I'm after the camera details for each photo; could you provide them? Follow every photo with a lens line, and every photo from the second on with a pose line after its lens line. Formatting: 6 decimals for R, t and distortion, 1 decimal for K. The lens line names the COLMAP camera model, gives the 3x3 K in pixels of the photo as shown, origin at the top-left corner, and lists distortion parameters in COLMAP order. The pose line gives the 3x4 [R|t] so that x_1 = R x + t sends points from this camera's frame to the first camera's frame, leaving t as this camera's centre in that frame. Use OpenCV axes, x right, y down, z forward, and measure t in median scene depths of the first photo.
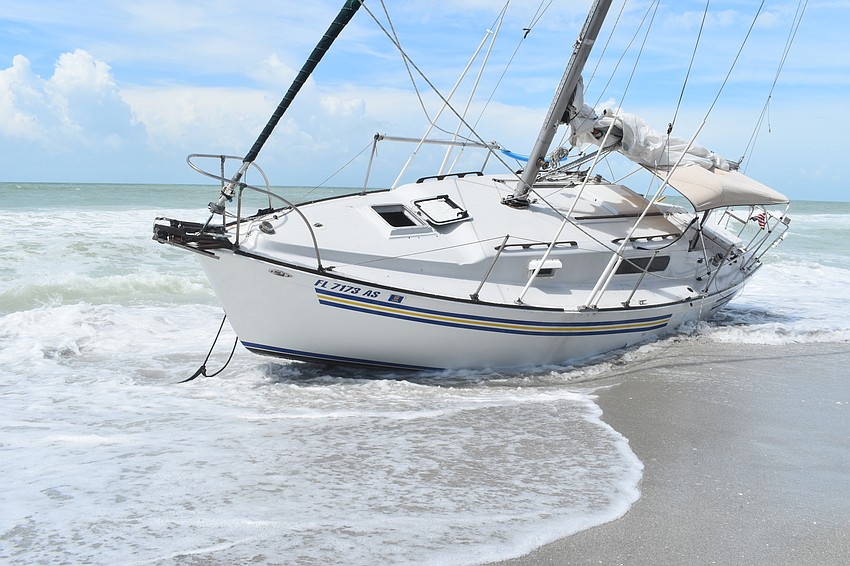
lens RADIAL K [[786.5, 0, 419.1], [0, 786.5, 284.1], [0, 0, 1]] dist [-0.096591, 0.000000]
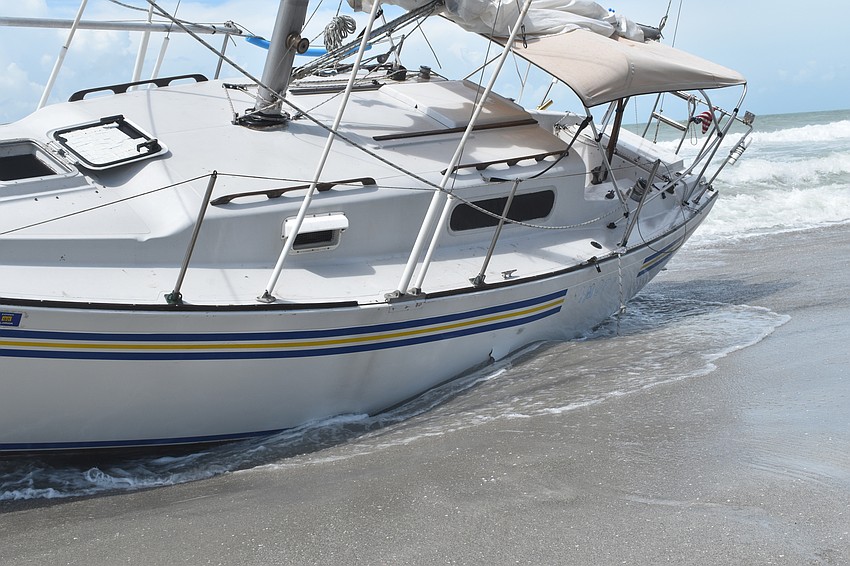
lens RADIAL K [[1137.4, 0, 432.1], [0, 1137.4, 288.3], [0, 0, 1]] dist [-0.043774, 0.000000]
pose [[0.982834, -0.113483, 0.145461, 0.116501], [0.113038, 0.993526, 0.011349, 0.018508], [-0.145807, 0.005288, 0.989299, 0.203496]]
